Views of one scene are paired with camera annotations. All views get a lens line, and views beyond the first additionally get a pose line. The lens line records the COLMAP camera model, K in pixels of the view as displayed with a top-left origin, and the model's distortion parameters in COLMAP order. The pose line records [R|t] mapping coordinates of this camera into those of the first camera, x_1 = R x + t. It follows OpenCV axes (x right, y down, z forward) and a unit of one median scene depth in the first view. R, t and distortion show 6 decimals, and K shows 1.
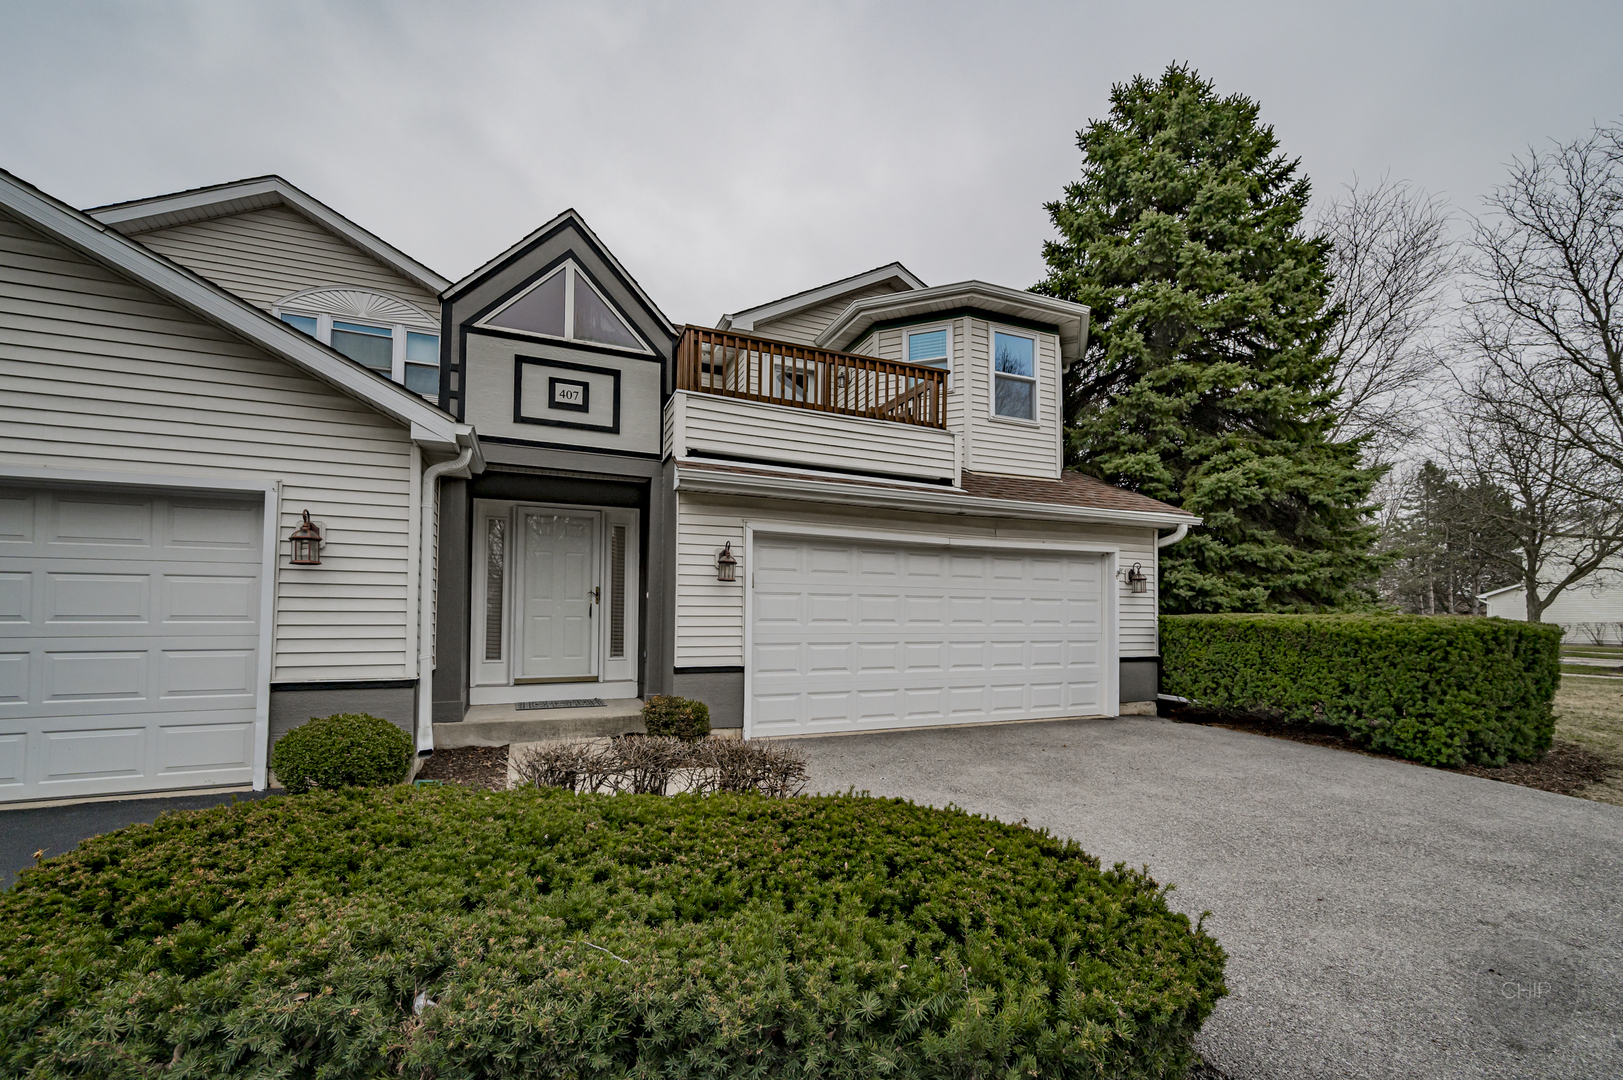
lens RADIAL K [[640.5, 0, 816.7], [0, 640.5, 533.7], [0, 0, 1]] dist [-0.000883, -0.000006]
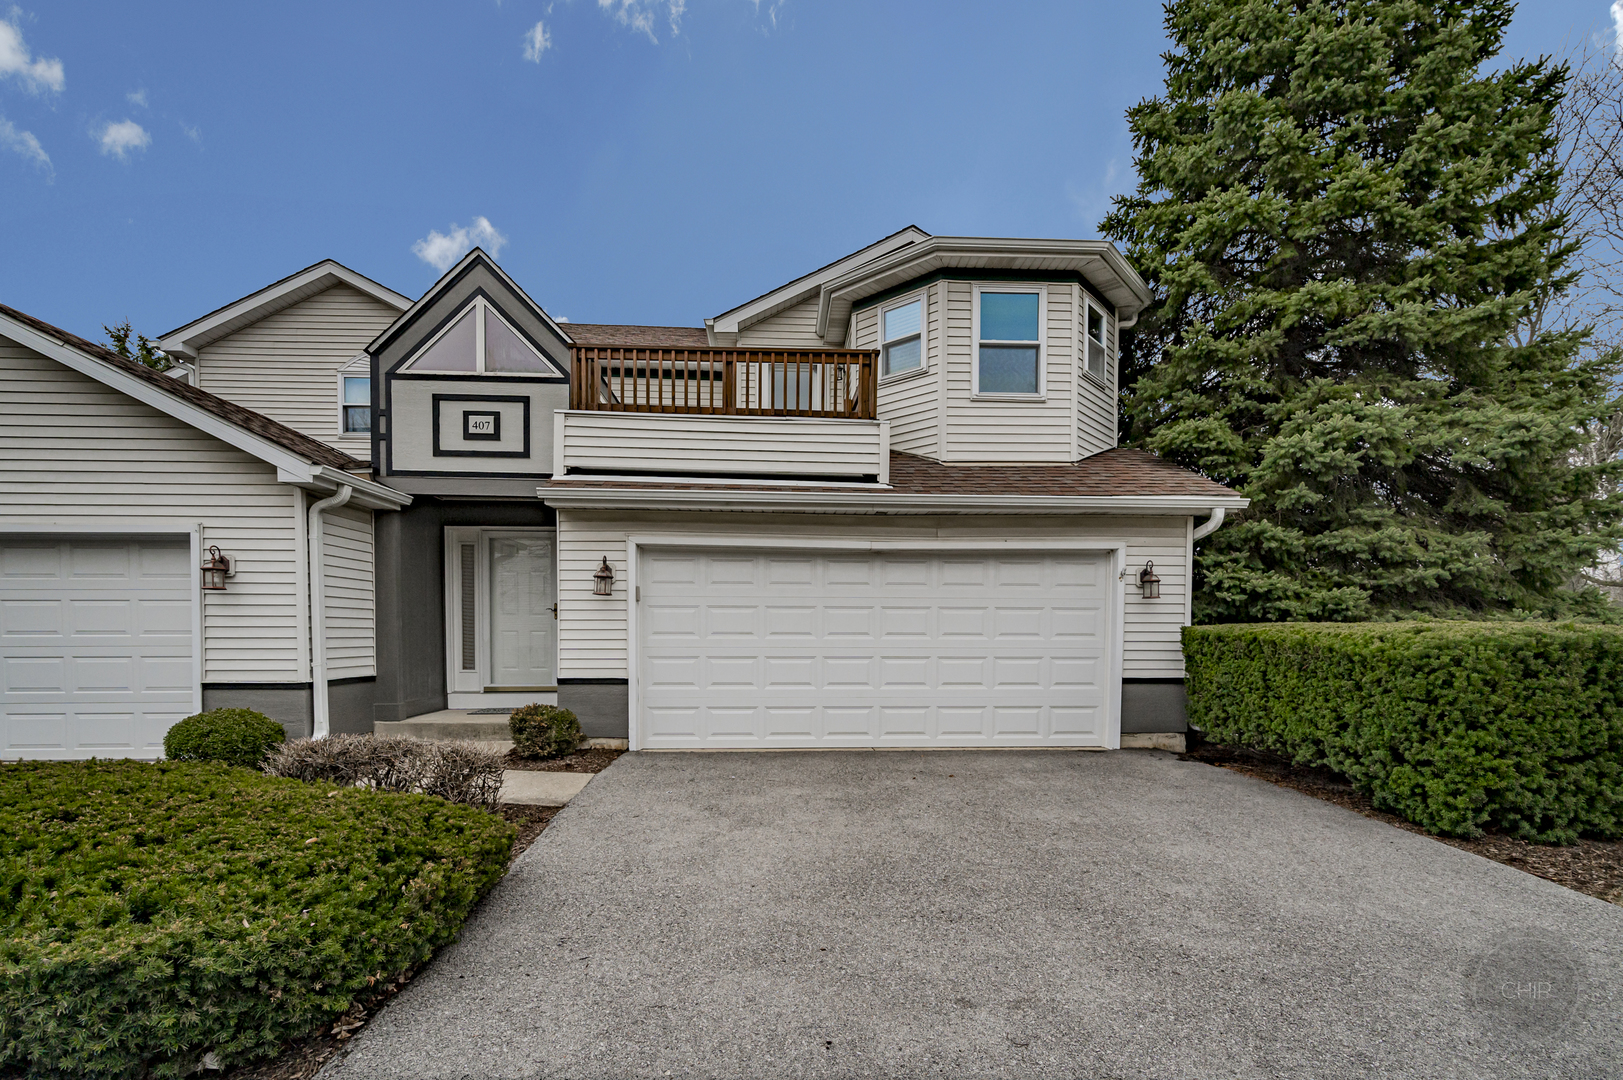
lens RADIAL K [[691.7, 0, 809.2], [0, 691.7, 581.5], [0, 0, 1]] dist [0.000501, -0.000466]
pose [[0.945180, -0.028679, -0.325287, 0.485392], [0.046268, 0.997848, 0.046464, 0.015420], [0.323254, -0.058967, 0.944473, 0.064326]]
